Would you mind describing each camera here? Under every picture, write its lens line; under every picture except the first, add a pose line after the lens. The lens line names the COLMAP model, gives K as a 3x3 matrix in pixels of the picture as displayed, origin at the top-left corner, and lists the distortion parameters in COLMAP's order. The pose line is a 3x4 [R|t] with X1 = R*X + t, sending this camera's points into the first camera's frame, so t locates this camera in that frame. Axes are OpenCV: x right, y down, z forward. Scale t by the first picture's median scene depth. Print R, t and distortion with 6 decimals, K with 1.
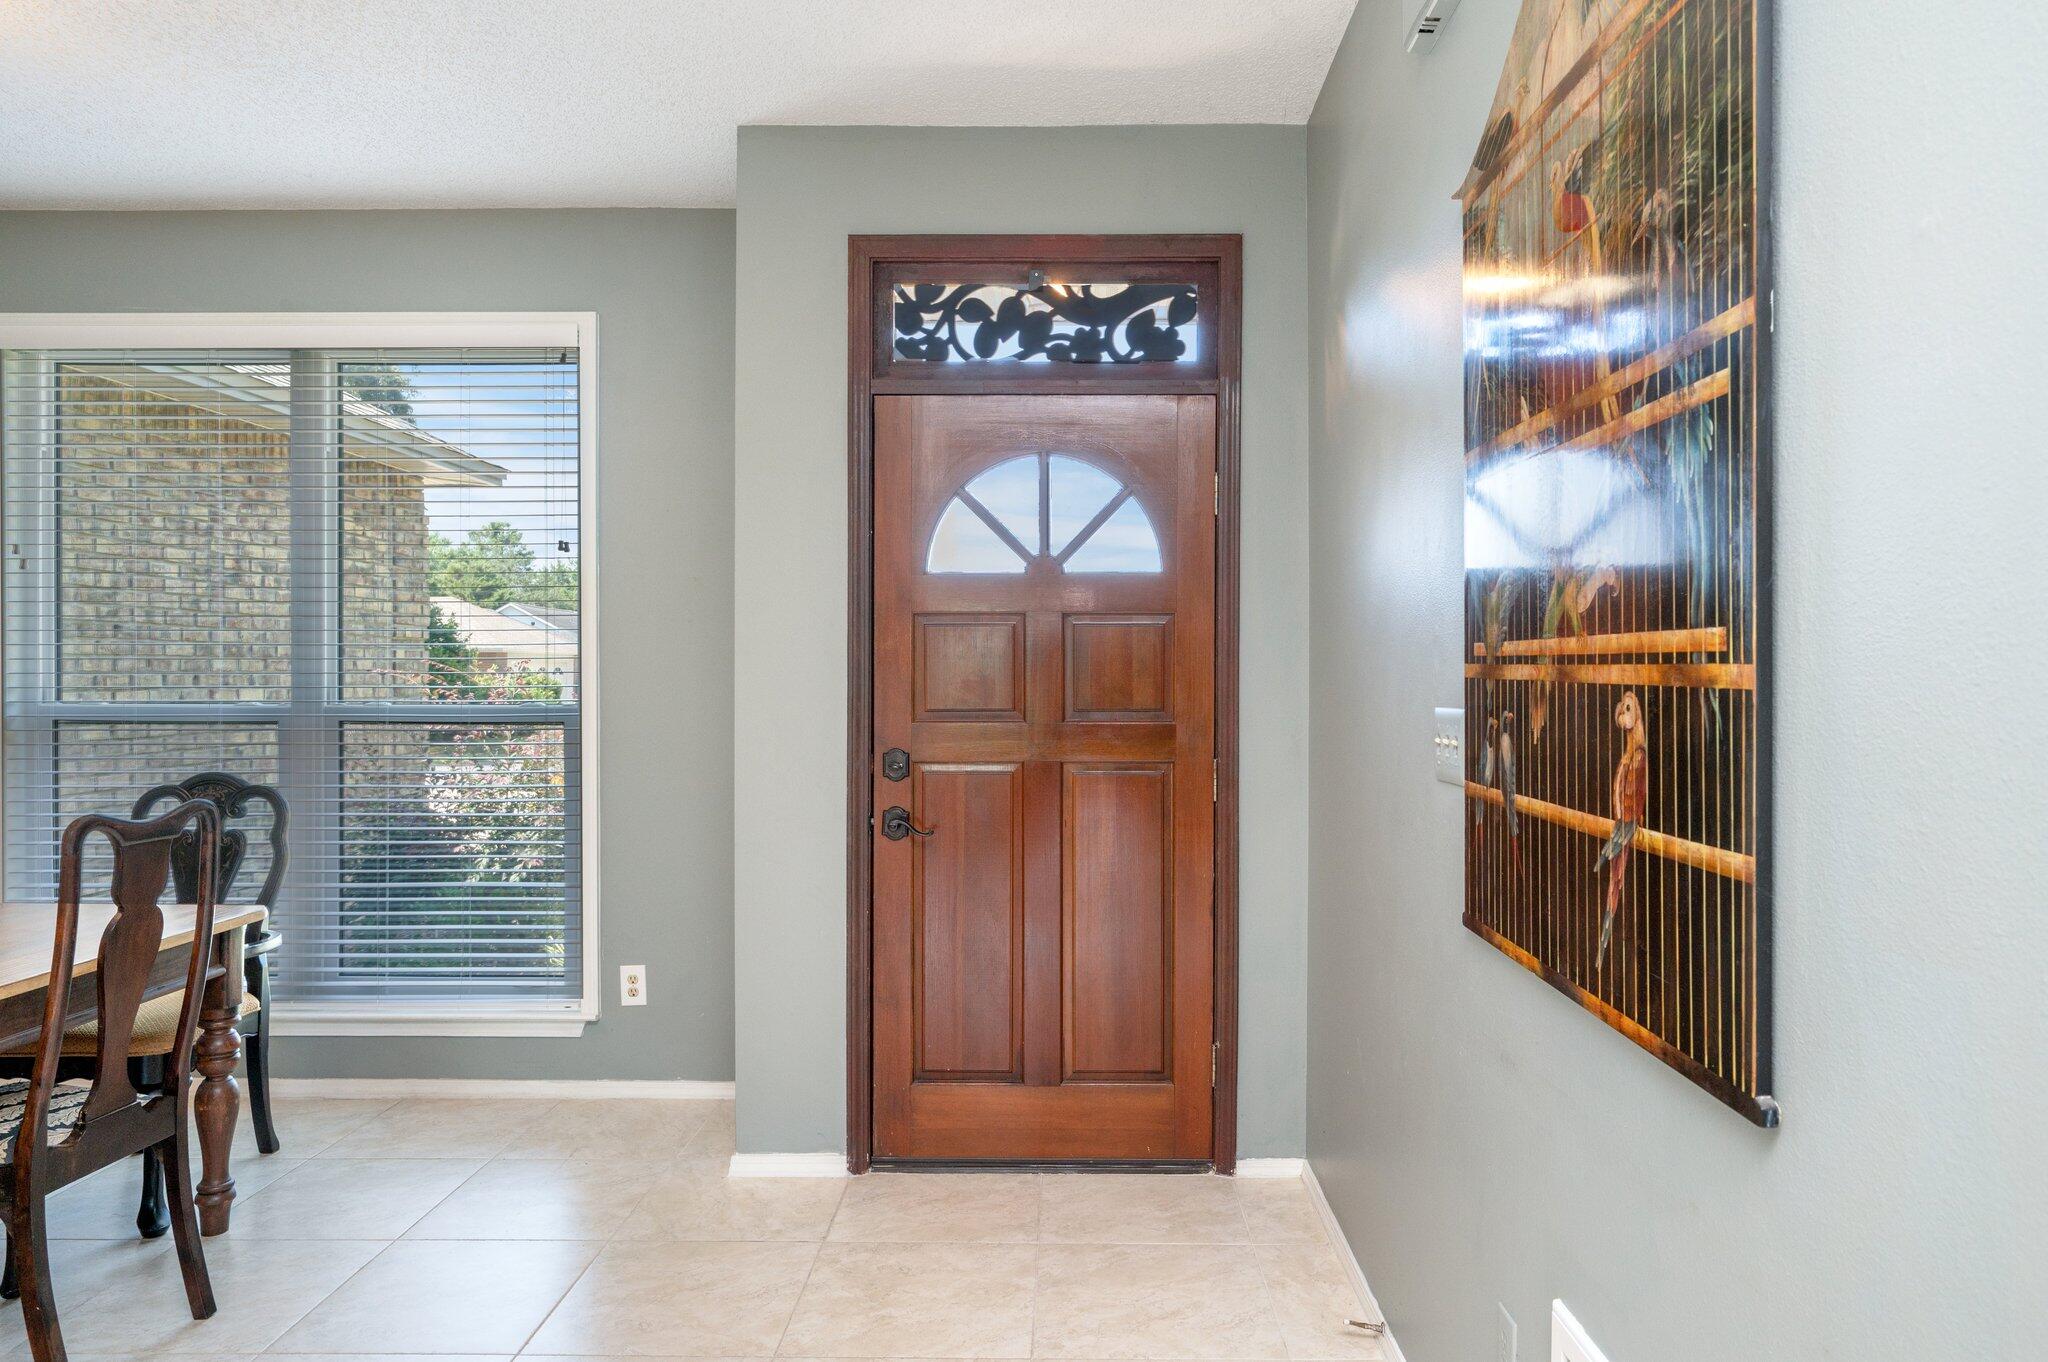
lens RADIAL K [[1308.1, 0, 1013.0], [0, 1308.1, 687.6], [0, 0, 1]] dist [0.006044, 0.001337]
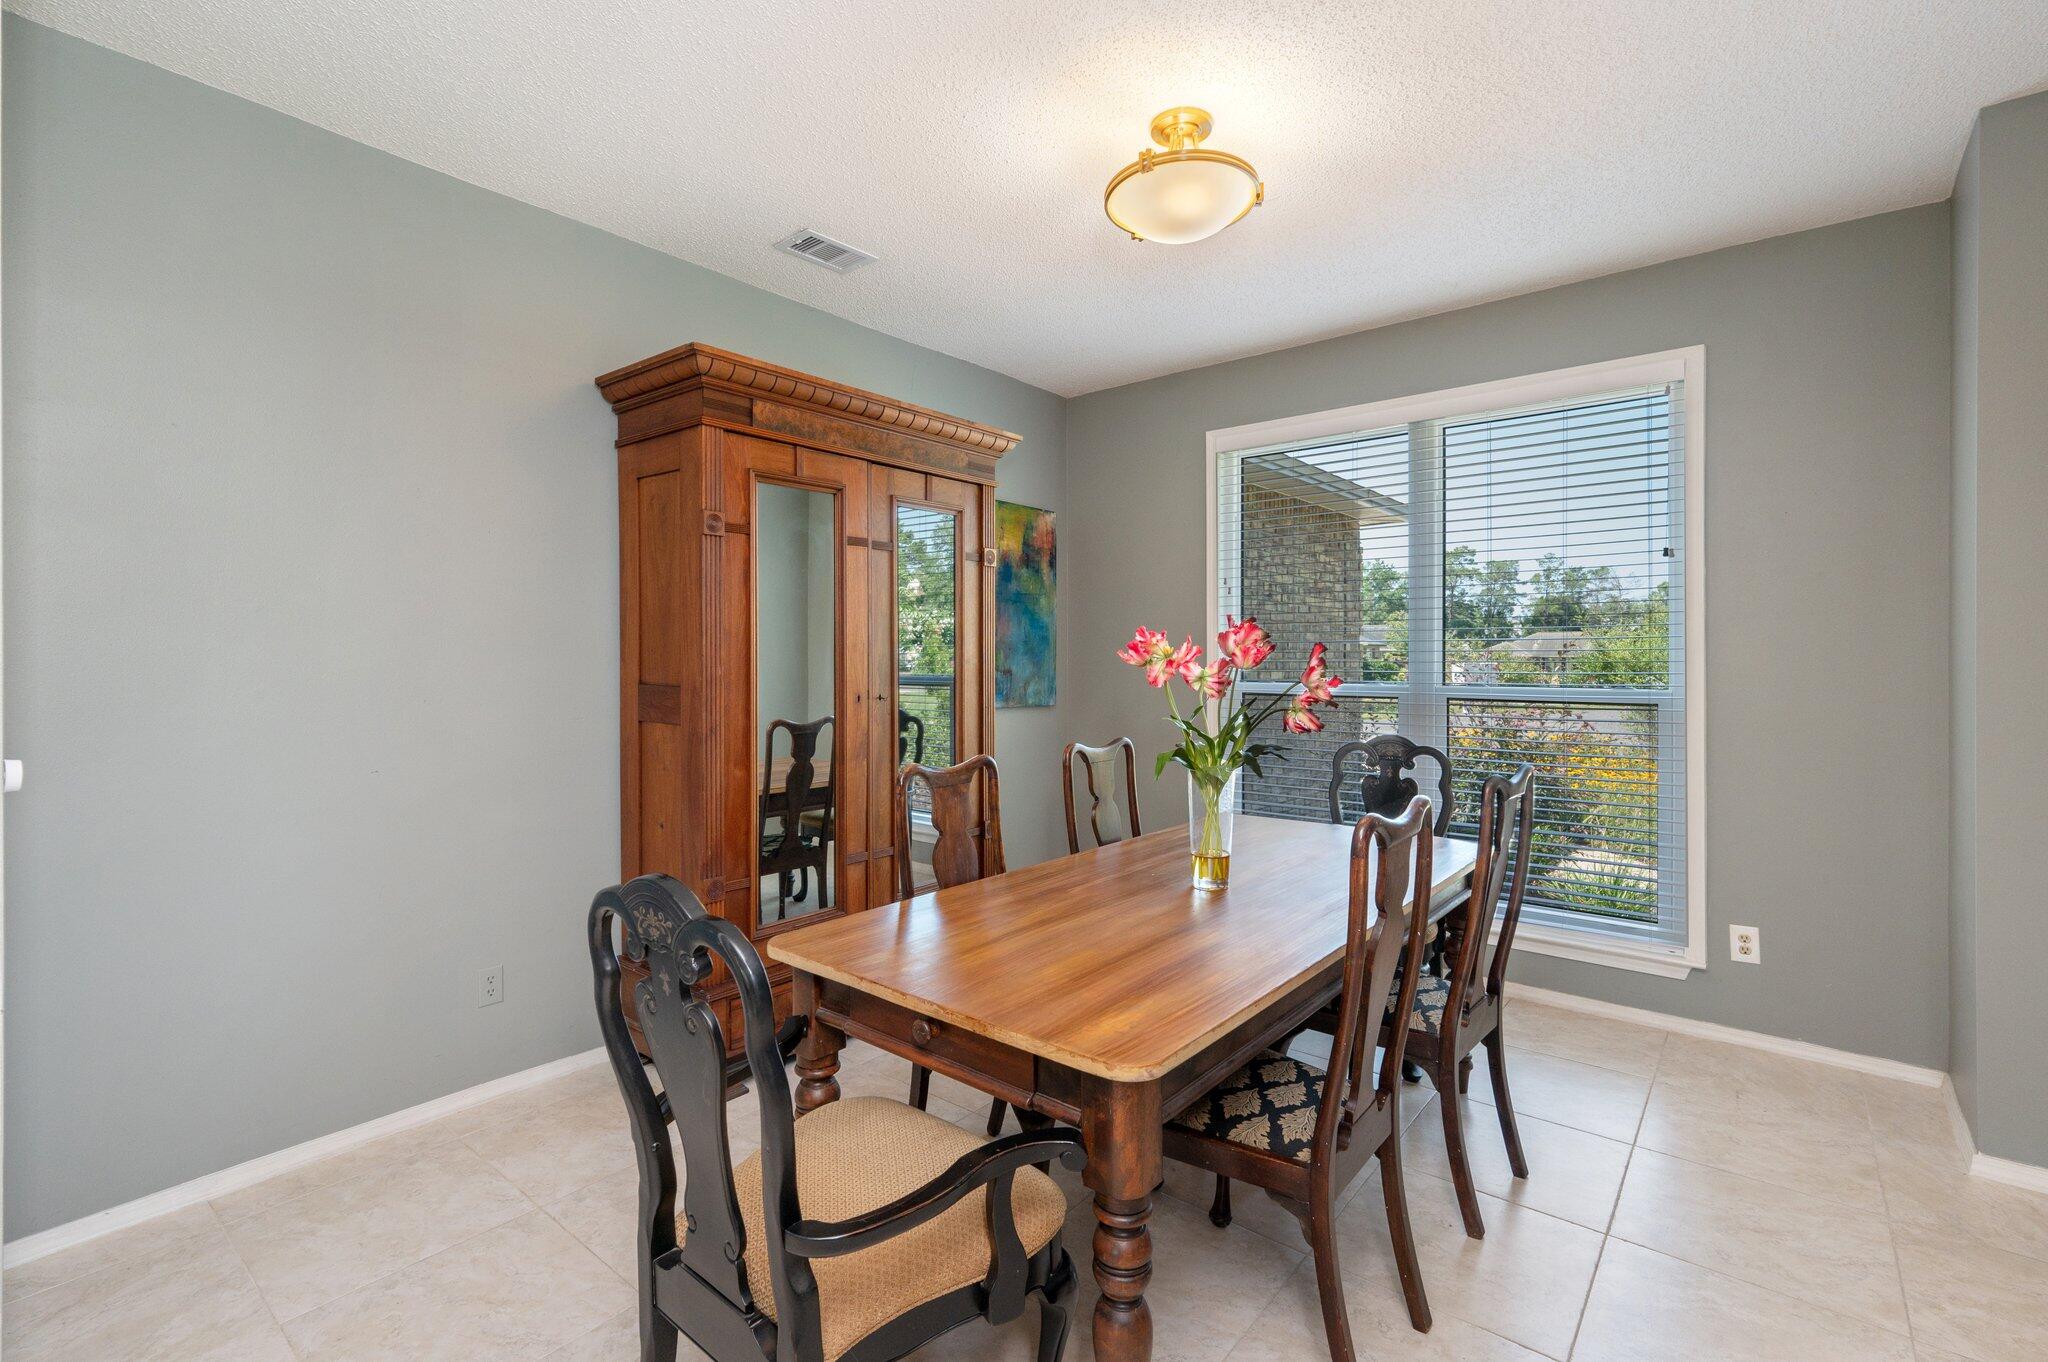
lens RADIAL K [[917.5, 0, 1031.7], [0, 917.5, 664.6], [0, 0, 1]] dist [0.002945, 0.000108]
pose [[0.786853, 0.003274, -0.617132, -0.285308], [-0.006421, 0.999975, -0.002882, -0.002885], [0.617107, 0.006231, 0.786854, 0.013942]]
